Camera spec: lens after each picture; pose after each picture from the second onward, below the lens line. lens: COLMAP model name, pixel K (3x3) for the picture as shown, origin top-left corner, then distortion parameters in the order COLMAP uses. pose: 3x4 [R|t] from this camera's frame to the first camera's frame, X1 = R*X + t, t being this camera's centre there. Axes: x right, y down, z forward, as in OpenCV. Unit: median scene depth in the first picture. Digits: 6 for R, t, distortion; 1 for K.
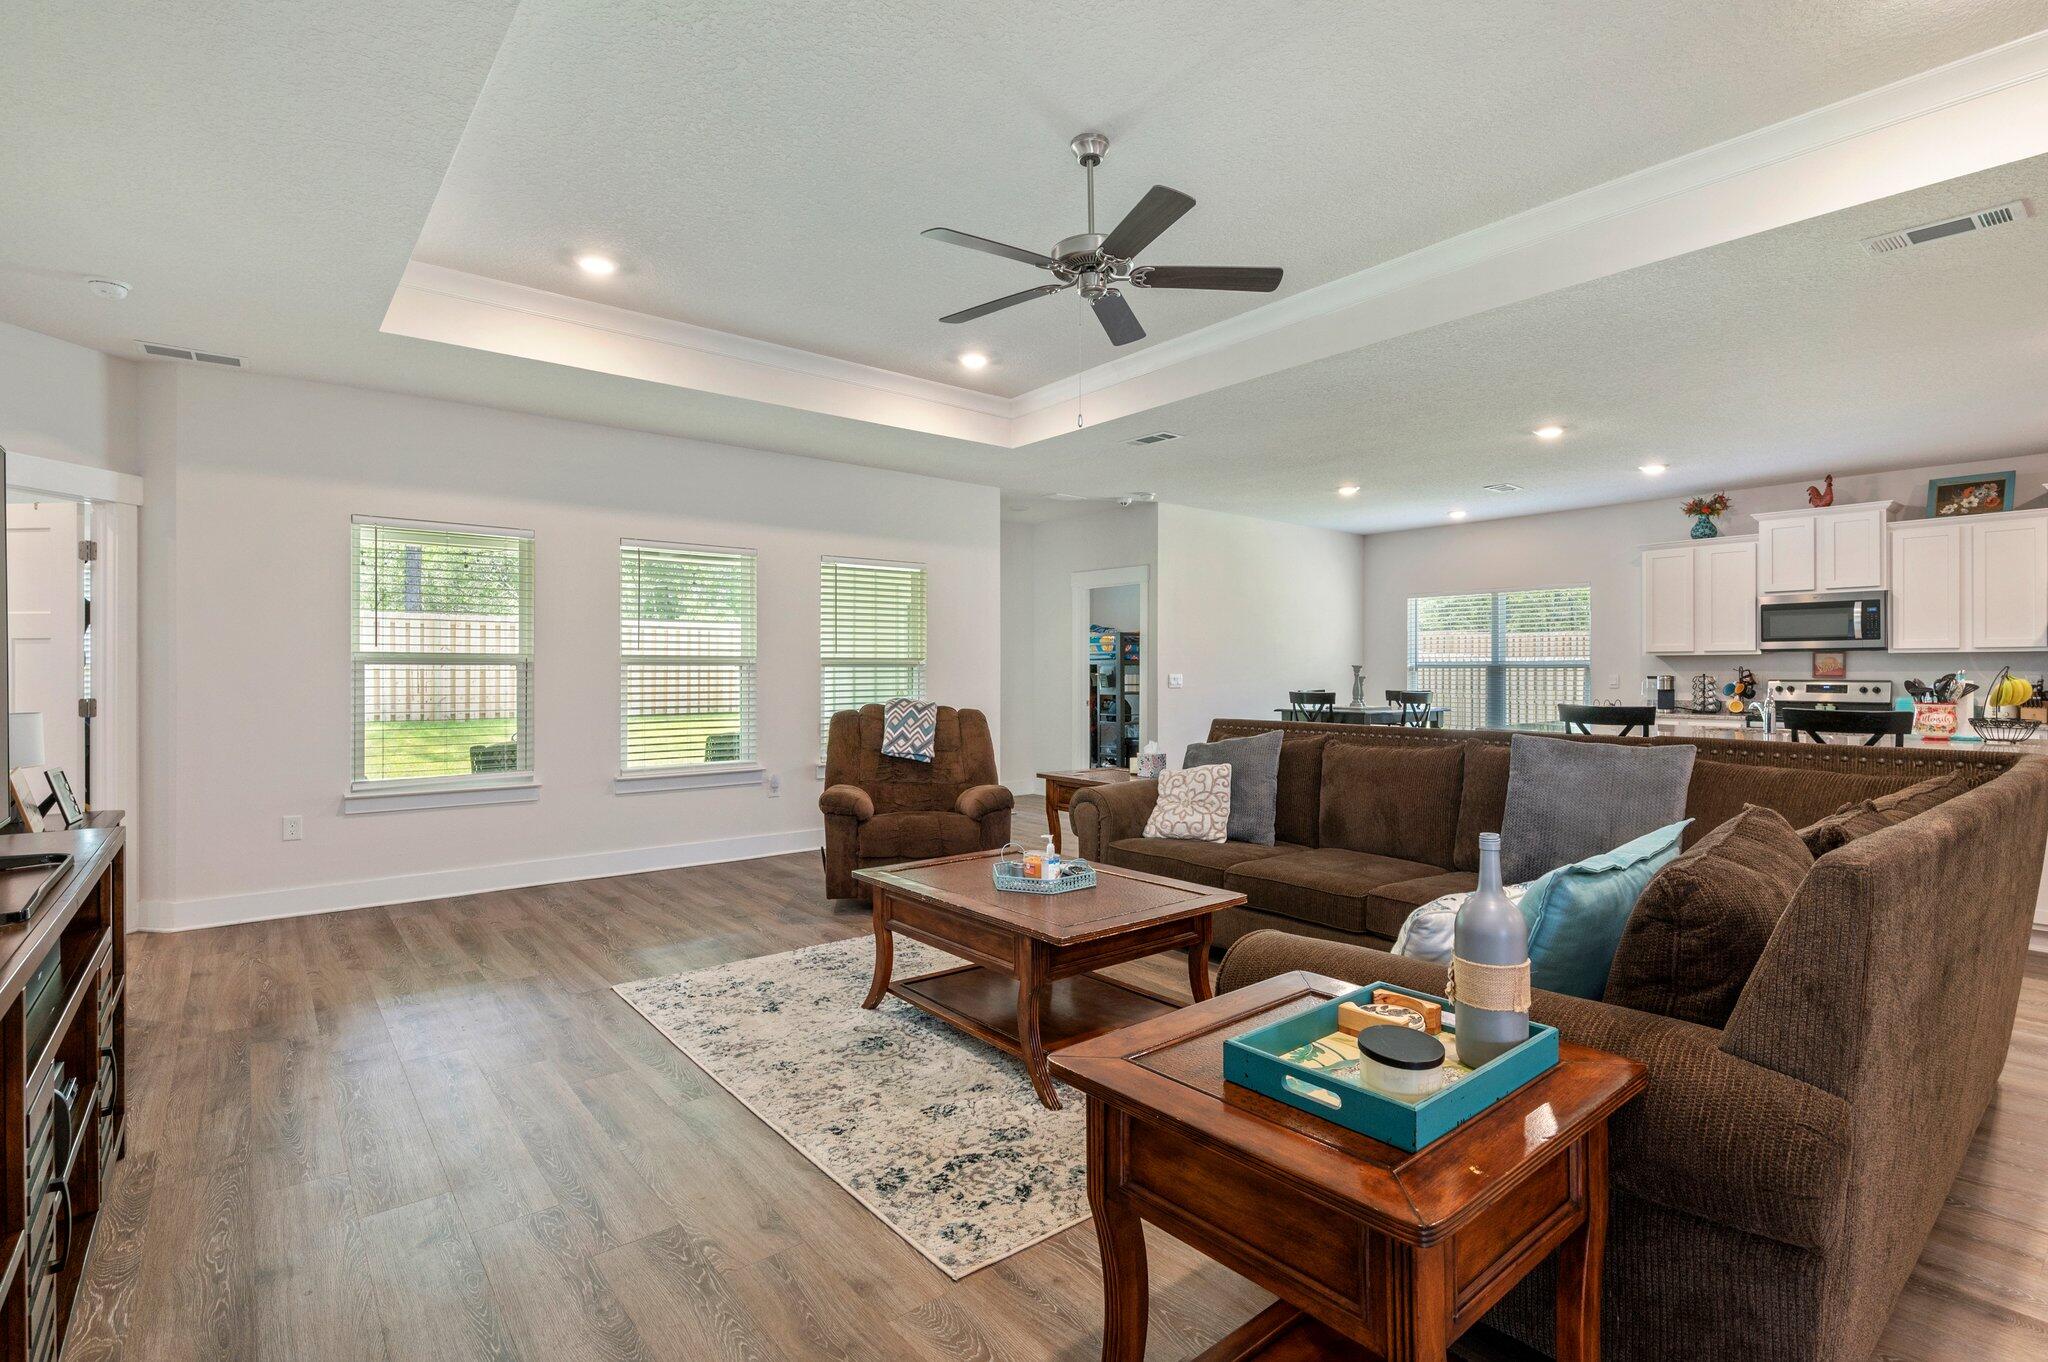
lens RADIAL K [[970.8, 0, 1032.1], [0, 970.8, 675.4], [0, 0, 1]] dist [-0.011170, 0.000407]
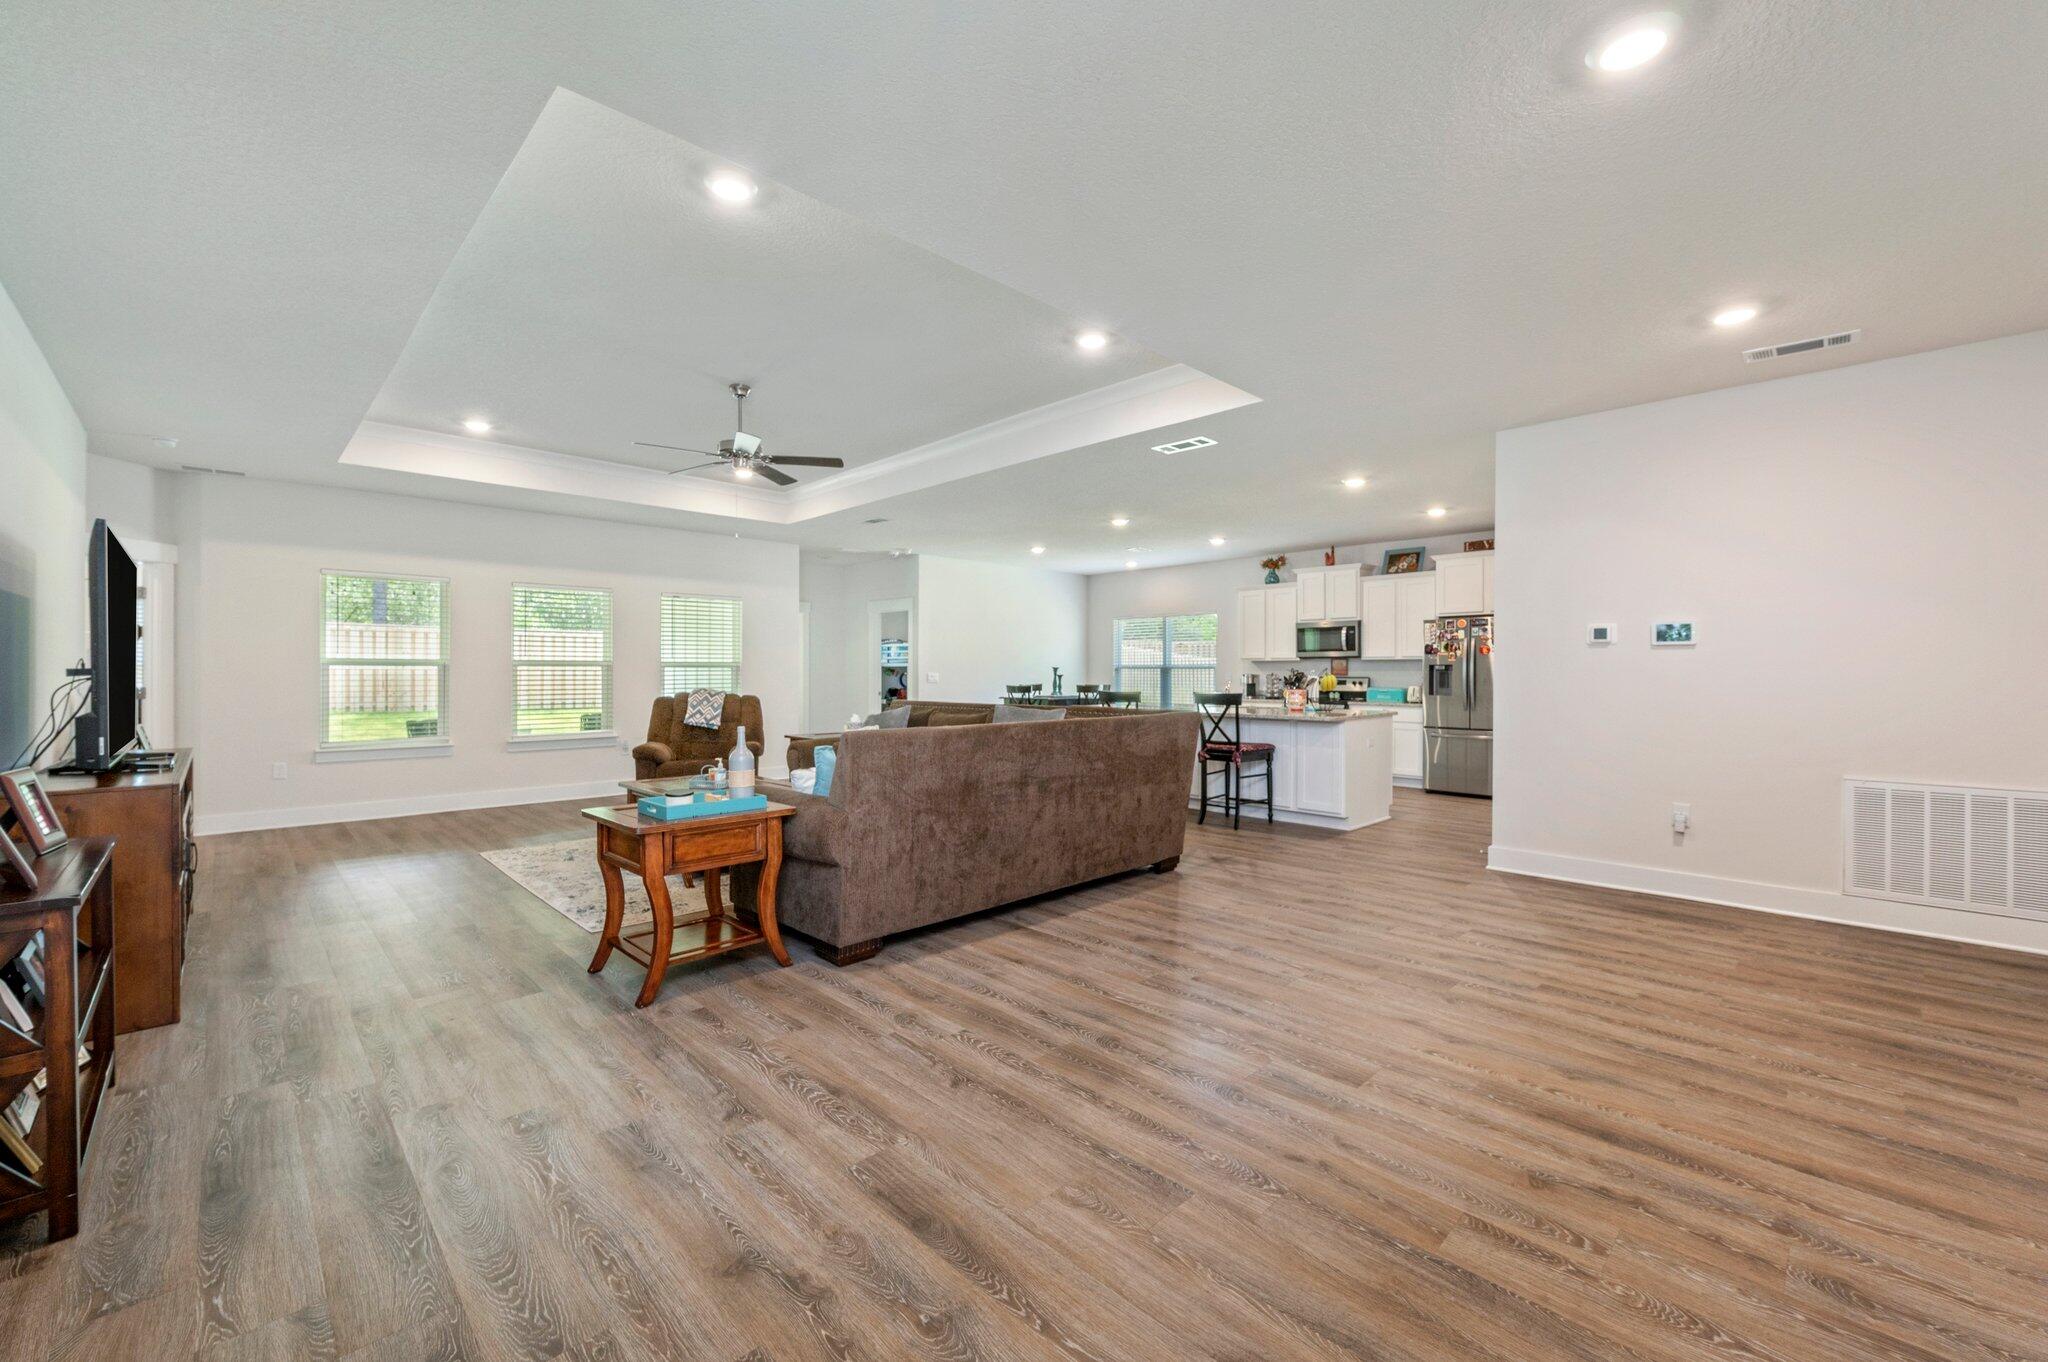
lens RADIAL K [[834.7, 0, 1028.4], [0, 834.7, 673.0], [0, 0, 1]] dist [-0.003767, -0.000363]
pose [[0.996432, 0.000658, 0.084396, 0.245420], [-0.000485, 0.999998, -0.002079, 0.001567], [-0.084397, 0.002031, 0.996430, -0.333551]]
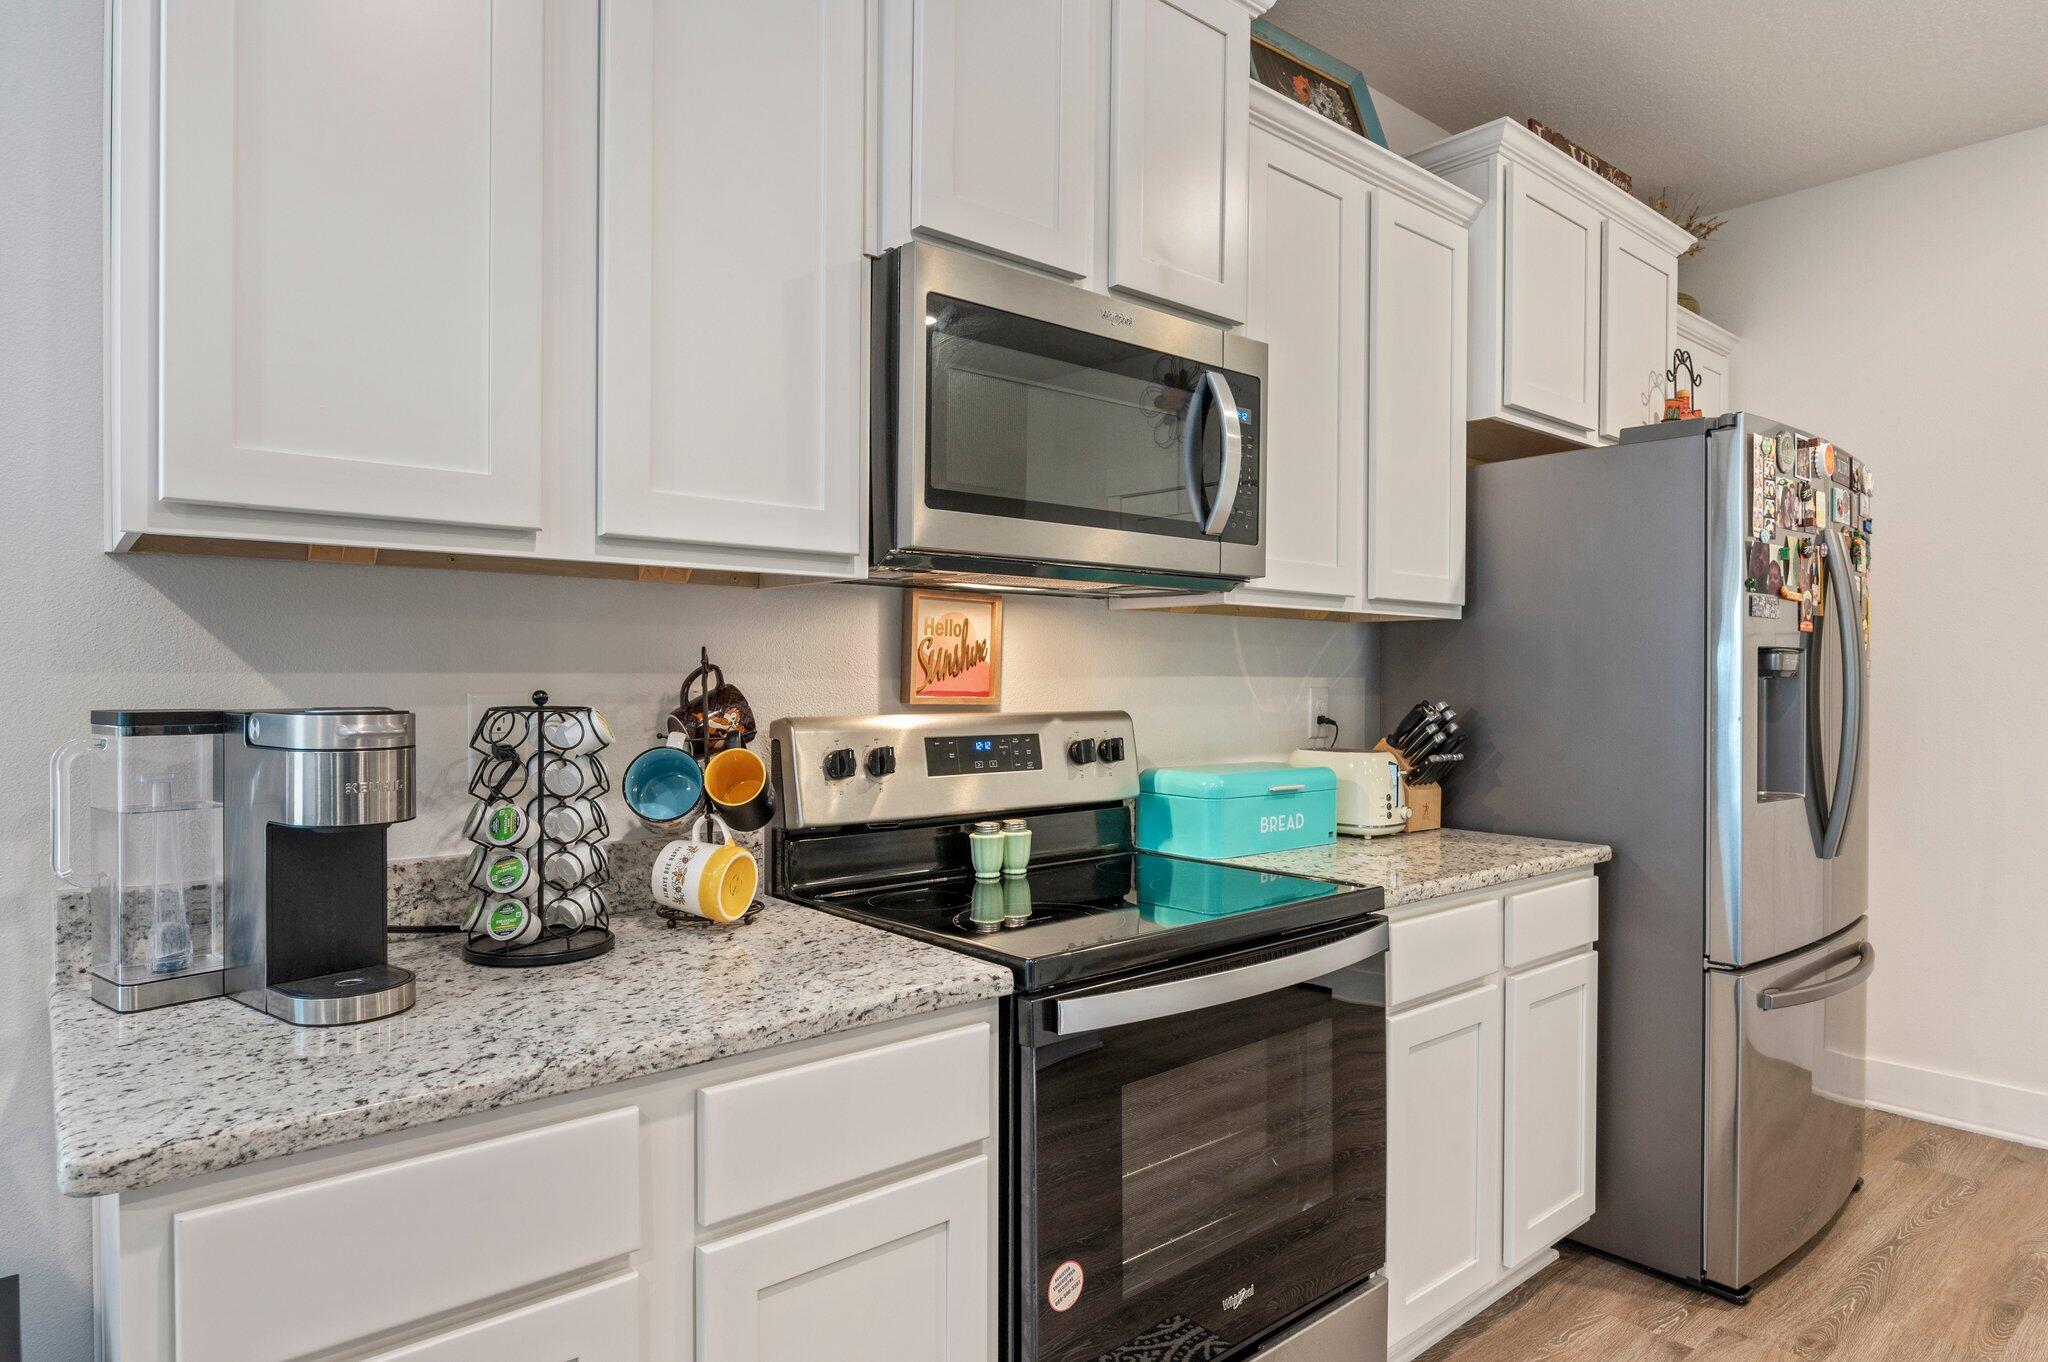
lens RADIAL K [[1152.1, 0, 997.7], [0, 1152.1, 683.5], [0, 0, 1]] dist [-0.011617, 0.000416]
pose [[-0.003418, -0.006962, 0.999970, 0.624614], [-0.000422, 0.999976, 0.006961, -0.005092], [-0.999994, -0.000398, -0.003421, 1.124034]]
